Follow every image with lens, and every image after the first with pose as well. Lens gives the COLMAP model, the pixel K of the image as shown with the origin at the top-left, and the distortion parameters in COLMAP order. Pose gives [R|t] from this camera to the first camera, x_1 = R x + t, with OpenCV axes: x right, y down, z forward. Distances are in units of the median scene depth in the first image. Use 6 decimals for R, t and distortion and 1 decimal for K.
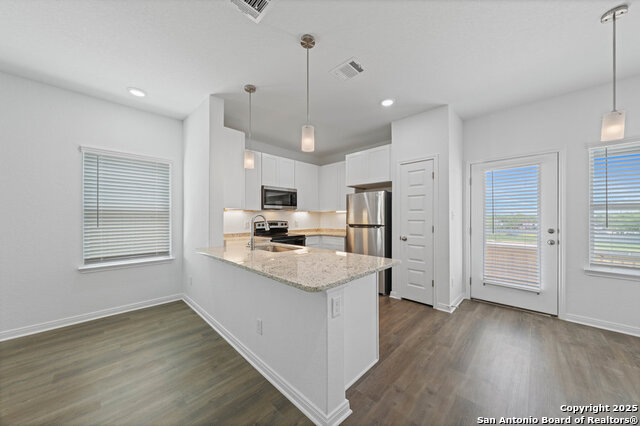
lens RADIAL K [[222.8, 0, 324.7], [0, 222.8, 216.4], [0, 0, 1]] dist [0.000645, 0.000094]
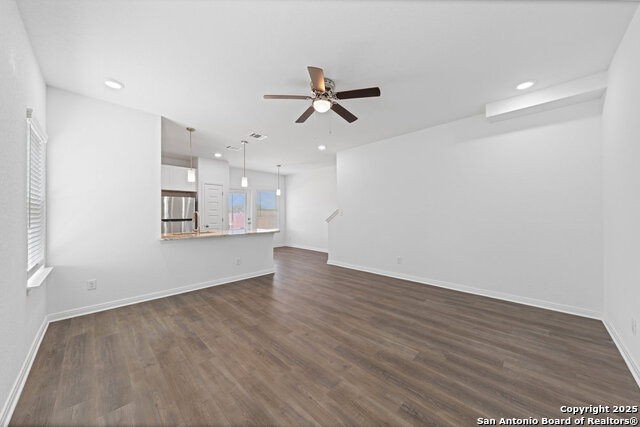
lens RADIAL K [[222.8, 0, 324.7], [0, 222.8, 216.9], [0, 0, 1]] dist [0.000645, 0.000094]
pose [[-0.021428, -0.008033, 0.999738, -1.819953], [-0.001210, 0.999967, 0.008009, 0.014728], [-0.999770, -0.001038, -0.021437, 0.118440]]
